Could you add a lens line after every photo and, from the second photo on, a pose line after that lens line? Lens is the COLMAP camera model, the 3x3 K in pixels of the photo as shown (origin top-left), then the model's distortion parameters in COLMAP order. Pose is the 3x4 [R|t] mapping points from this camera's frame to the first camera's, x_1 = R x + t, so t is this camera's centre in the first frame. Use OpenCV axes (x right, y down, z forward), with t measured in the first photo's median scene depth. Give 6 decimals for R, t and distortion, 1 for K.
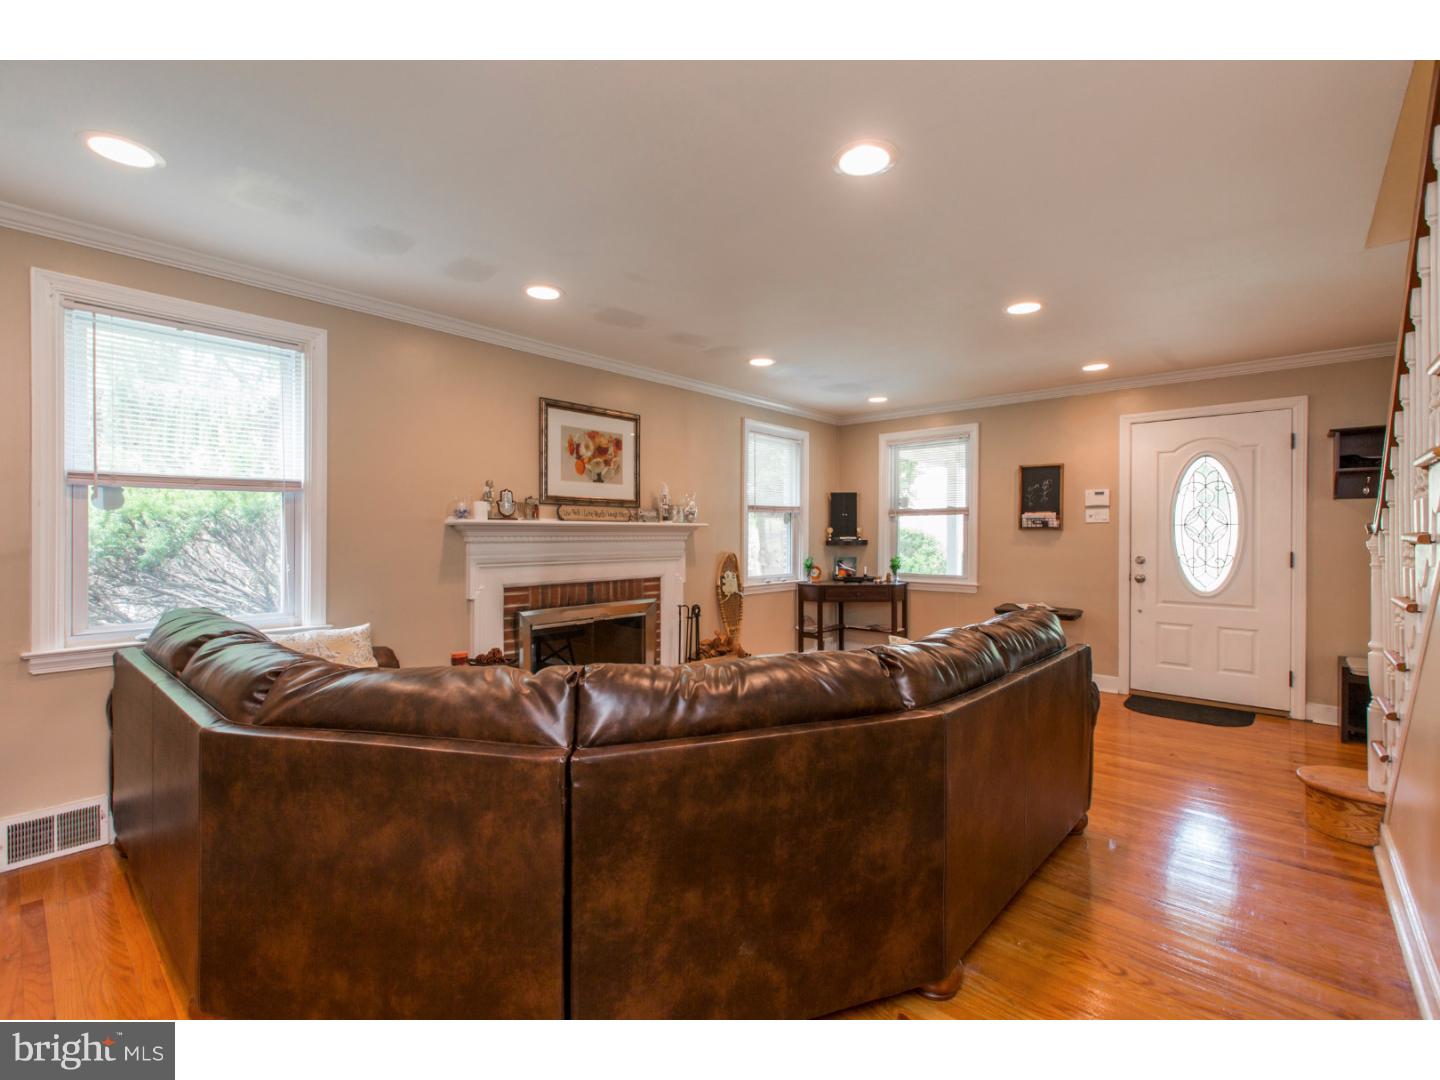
lens RADIAL K [[637.3, 0, 722.4], [0, 637.3, 538.9], [0, 0, 1]] dist [0.000030, 0.001075]
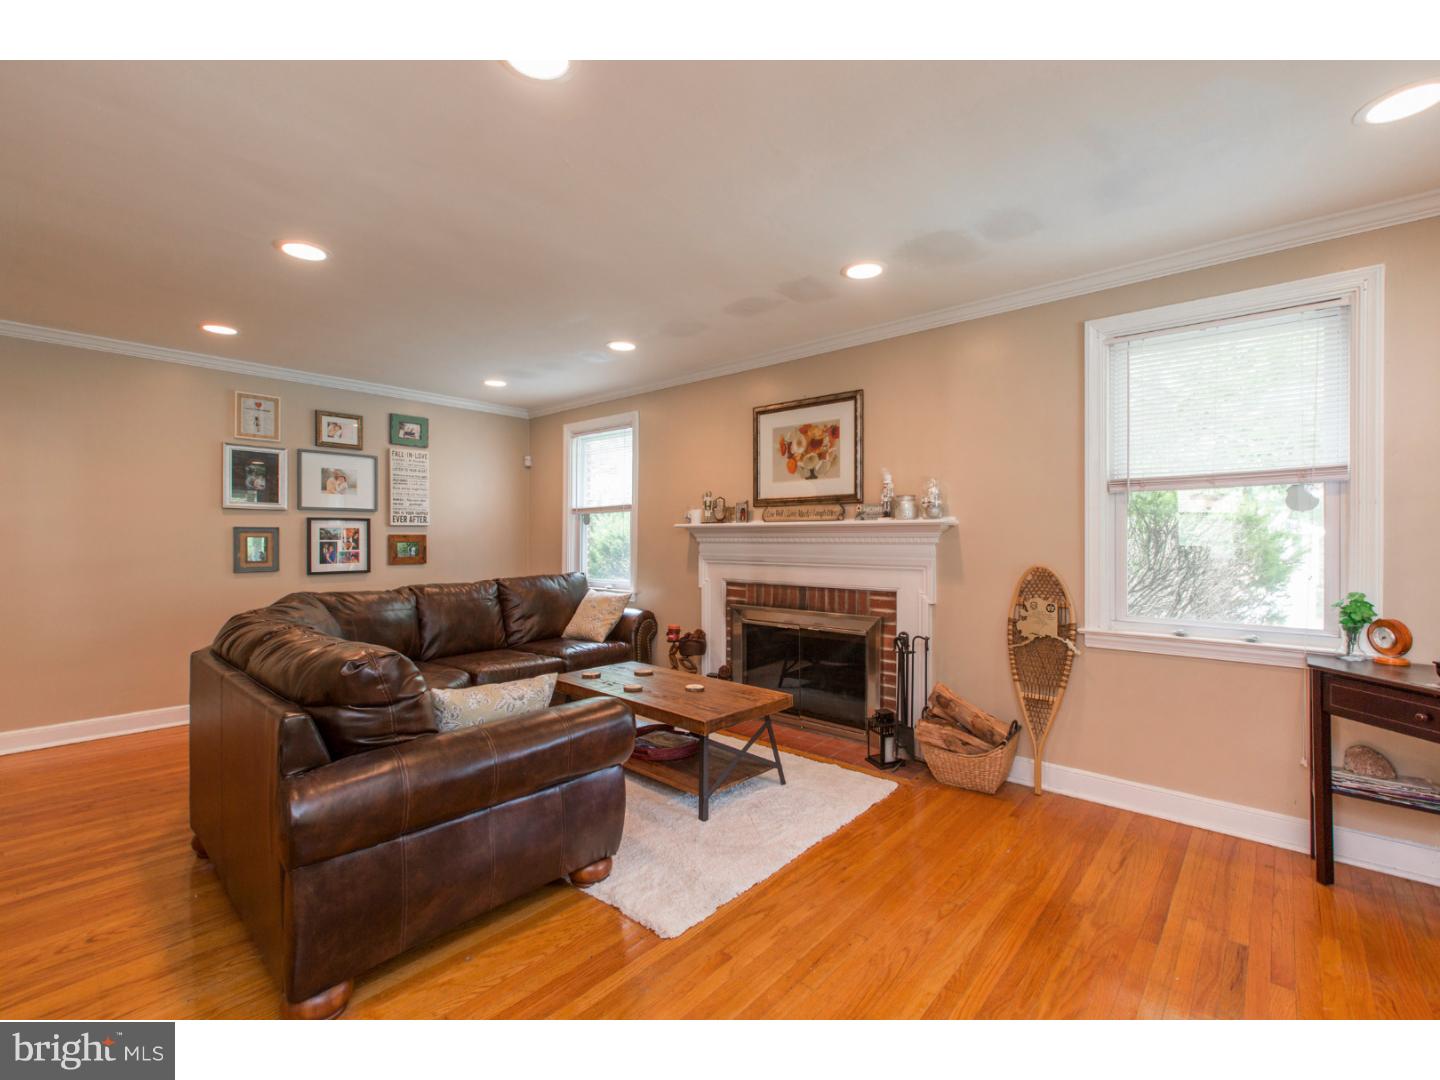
lens RADIAL K [[637.3, 0, 724.5], [0, 637.3, 533.8], [0, 0, 1]] dist [0.000030, 0.001075]
pose [[0.022382, 0.001519, -0.999748, 0.726369], [-0.000297, 0.999999, 0.001513, -0.011157], [0.999749, 0.000263, 0.022382, 0.860293]]
